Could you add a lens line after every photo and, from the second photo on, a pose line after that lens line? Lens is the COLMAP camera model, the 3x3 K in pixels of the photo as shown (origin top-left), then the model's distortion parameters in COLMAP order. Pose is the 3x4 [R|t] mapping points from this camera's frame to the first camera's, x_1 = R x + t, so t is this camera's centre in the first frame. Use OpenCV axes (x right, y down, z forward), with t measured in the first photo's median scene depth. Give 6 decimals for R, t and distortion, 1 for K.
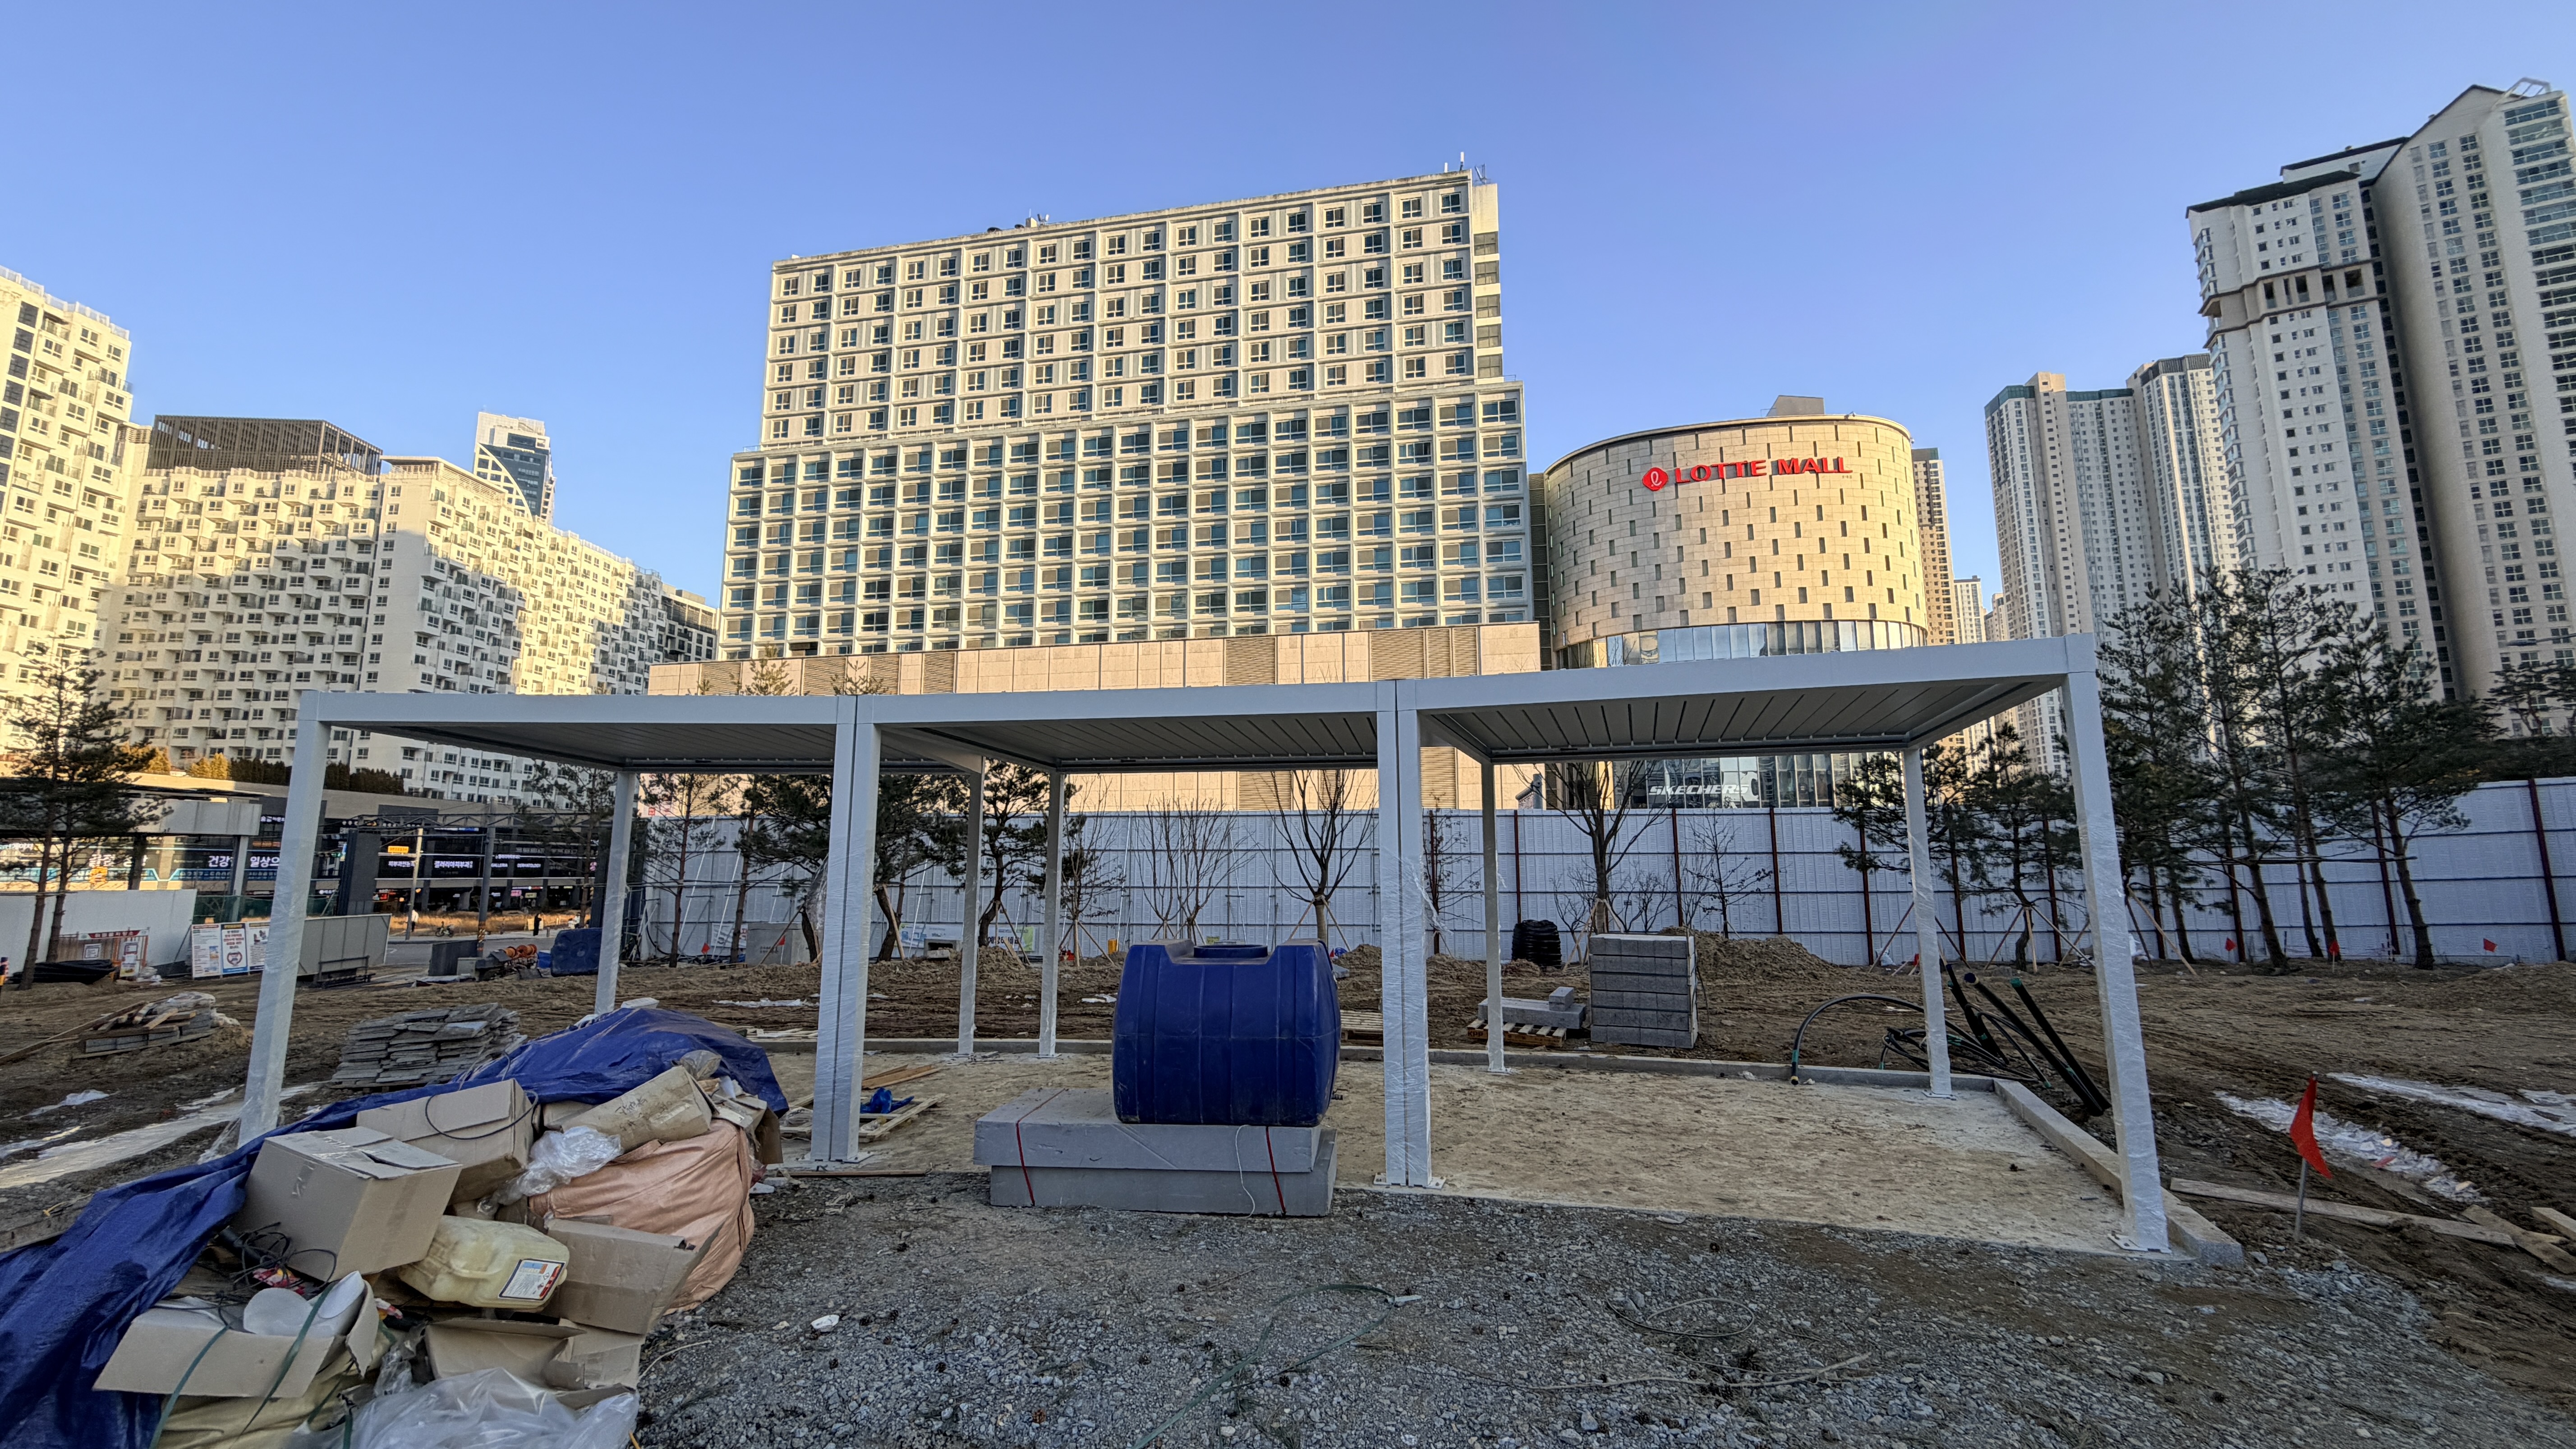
lens RADIAL K [[1040.1, 0, 1288.0], [0, 1040.1, 724.5], [0, 0, 1]] dist [0.000598, 0.000503]
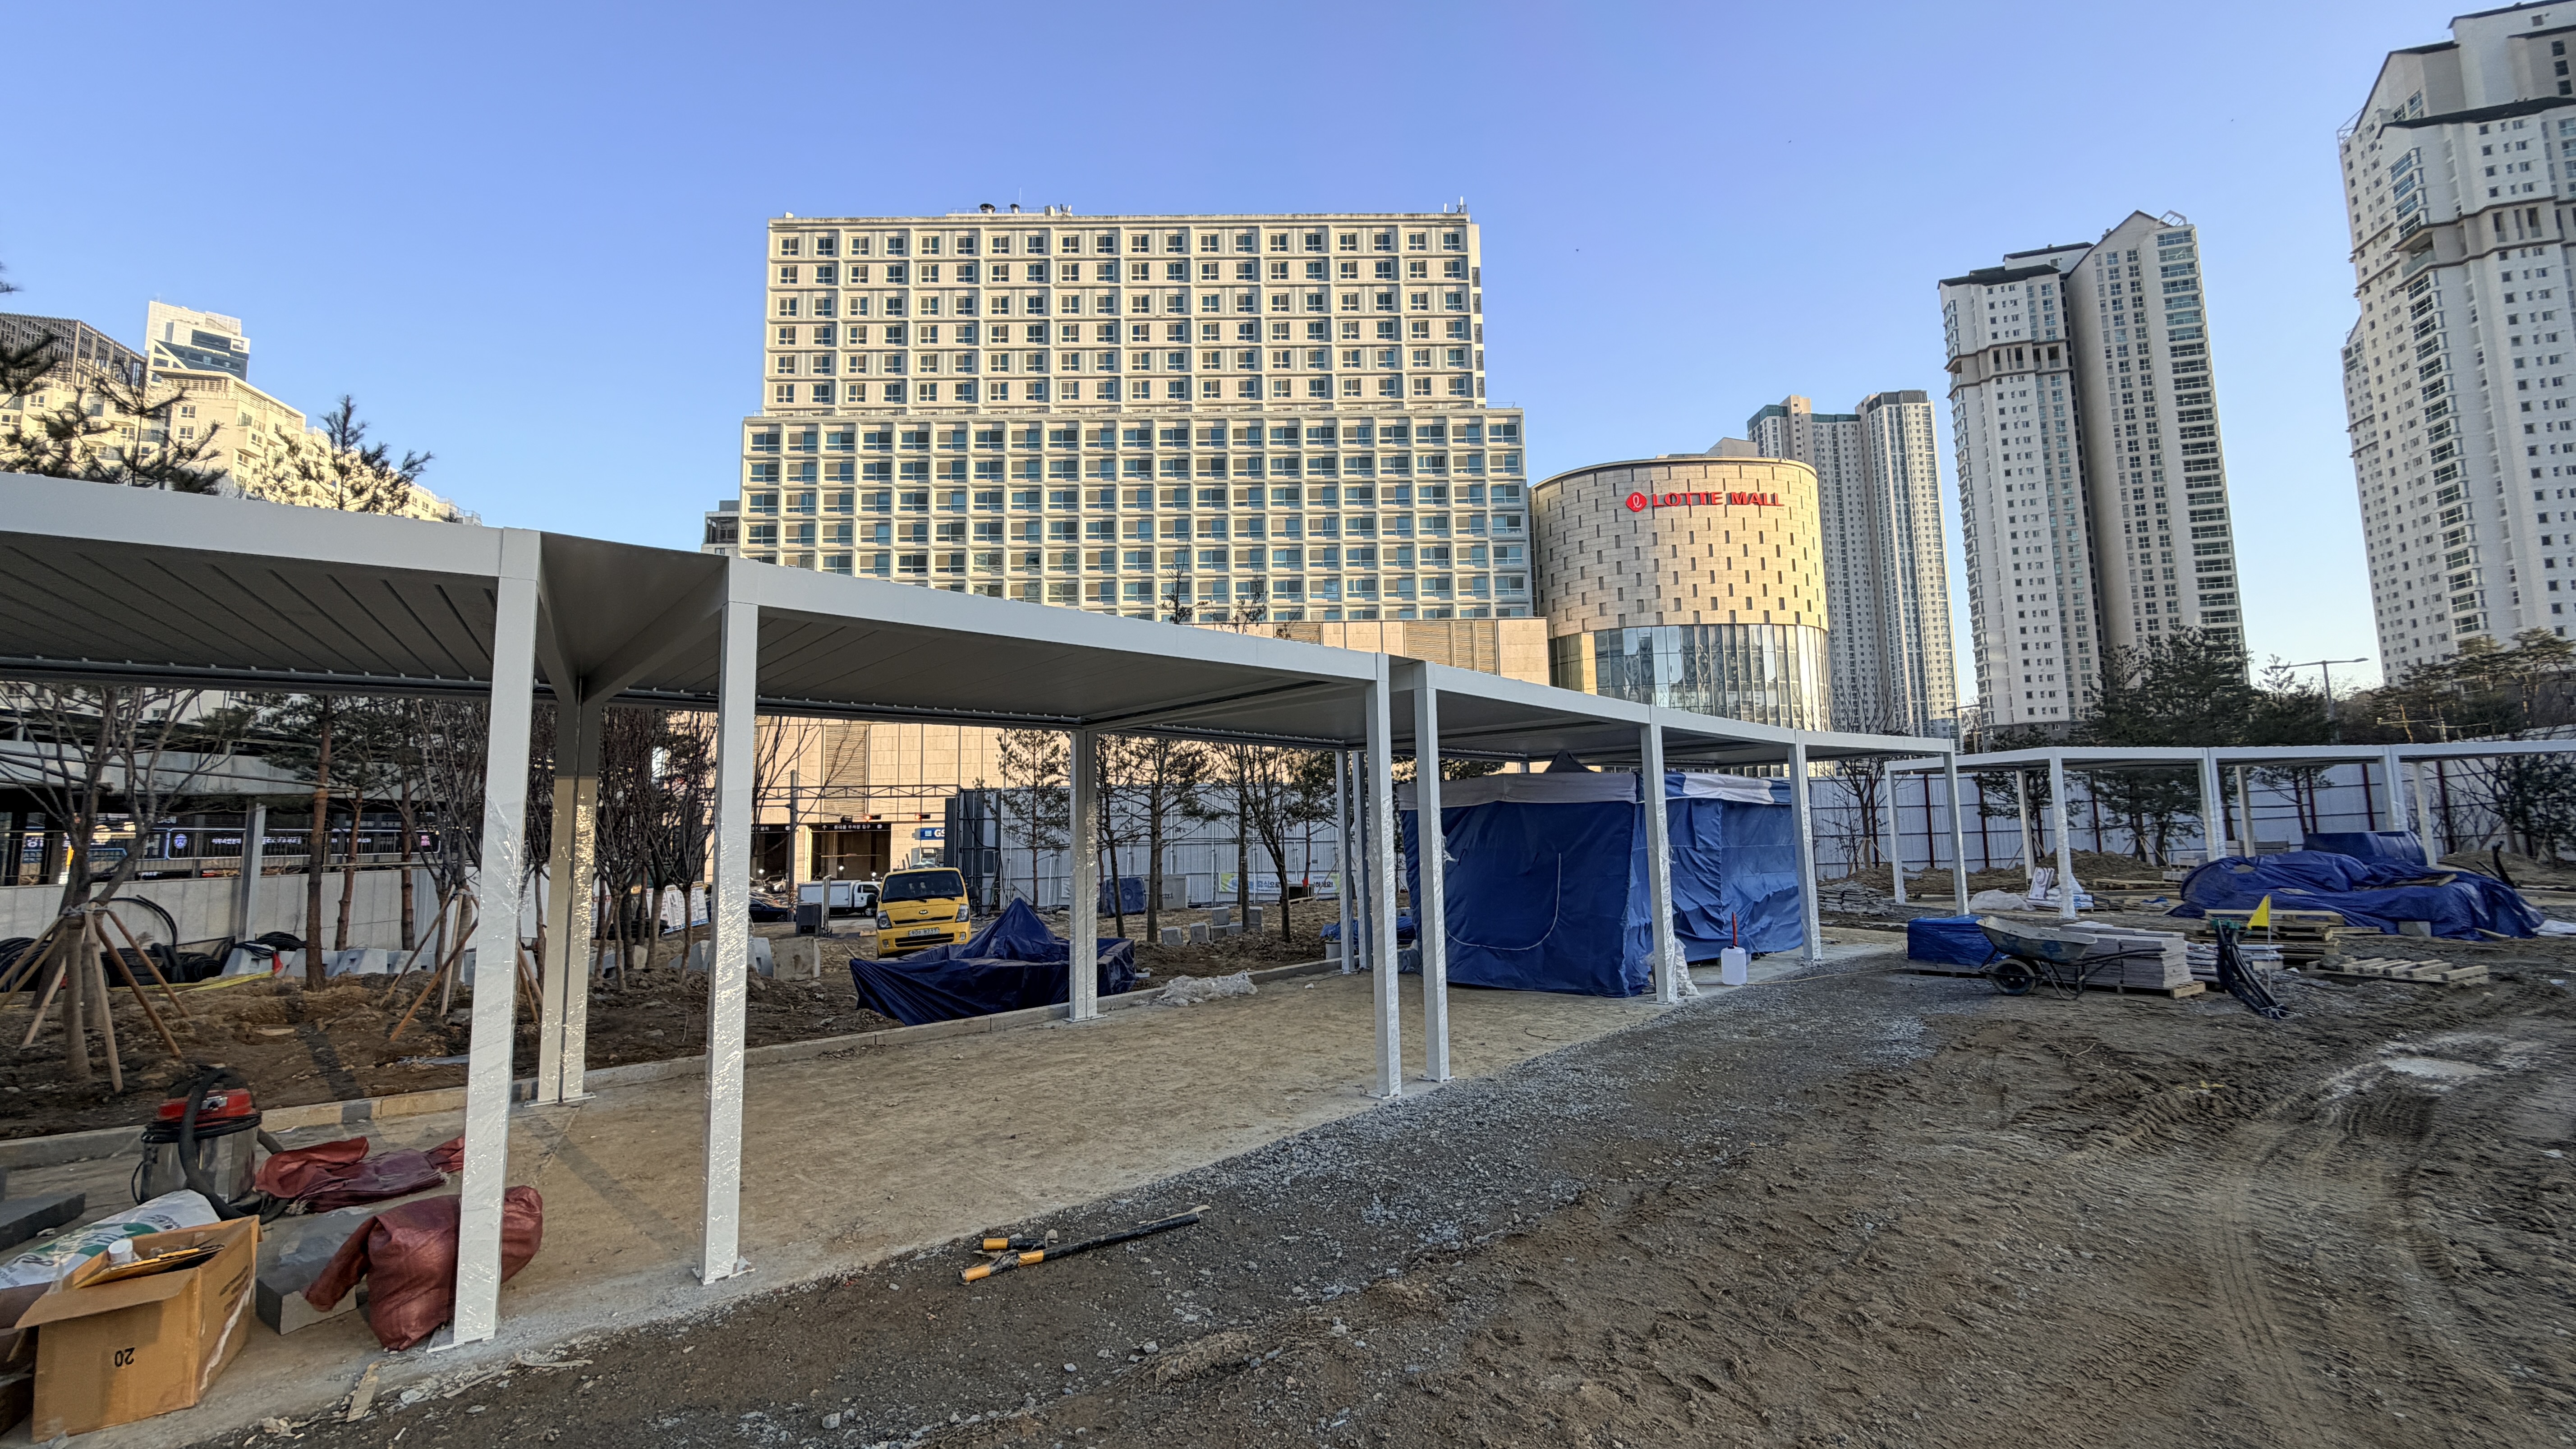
lens RADIAL K [[1040.1, 0, 1288.0], [0, 1040.1, 724.5], [0, 0, 1]] dist [0.000598, 0.000503]
pose [[0.976529, 0.005894, 0.215303, -0.255266], [-0.013607, 0.999317, 0.034362, -0.011241], [-0.214954, -0.036486, 0.975943, -0.086183]]
